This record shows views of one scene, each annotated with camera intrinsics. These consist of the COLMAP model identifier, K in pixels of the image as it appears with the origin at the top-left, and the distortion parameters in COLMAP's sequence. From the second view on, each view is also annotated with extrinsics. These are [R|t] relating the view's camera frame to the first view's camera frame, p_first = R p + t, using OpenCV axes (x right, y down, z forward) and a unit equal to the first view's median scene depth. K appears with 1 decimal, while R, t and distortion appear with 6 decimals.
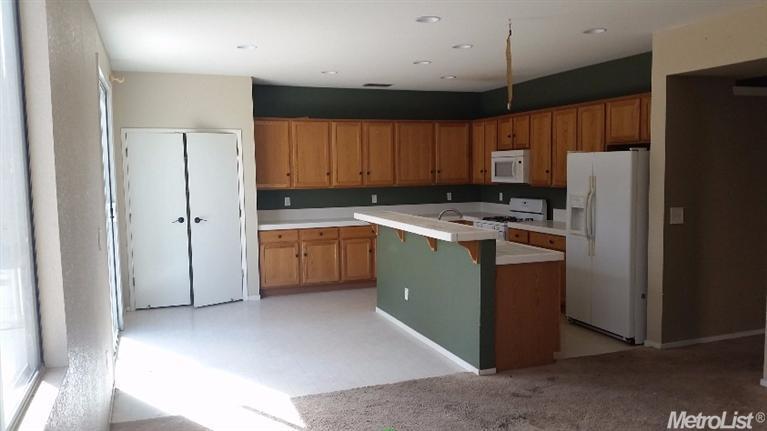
lens RADIAL K [[612.4, 0, 383.5], [0, 612.4, 215.5], [0, 0, 1]] dist [0.179228, -0.360555]
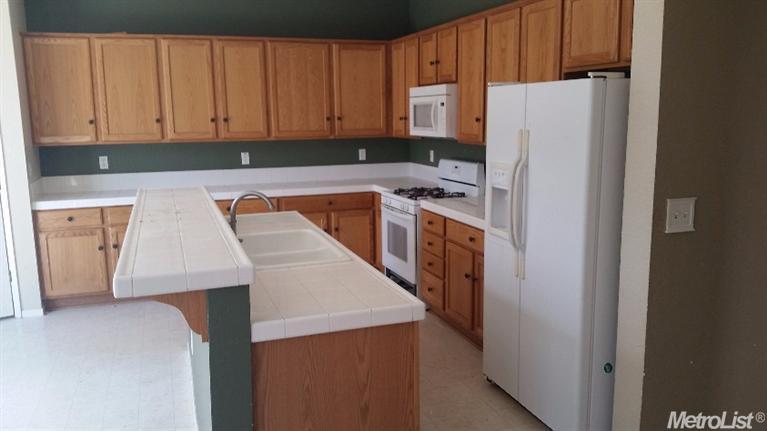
lens RADIAL K [[612.4, 0, 383.5], [0, 612.4, 215.5], [0, 0, 1]] dist [0.179228, -0.360555]
pose [[0.999714, 0.004677, -0.023450, 0.175016], [-0.002567, 0.996010, 0.089207, -0.029001], [0.023774, -0.089121, 0.995737, 0.358073]]
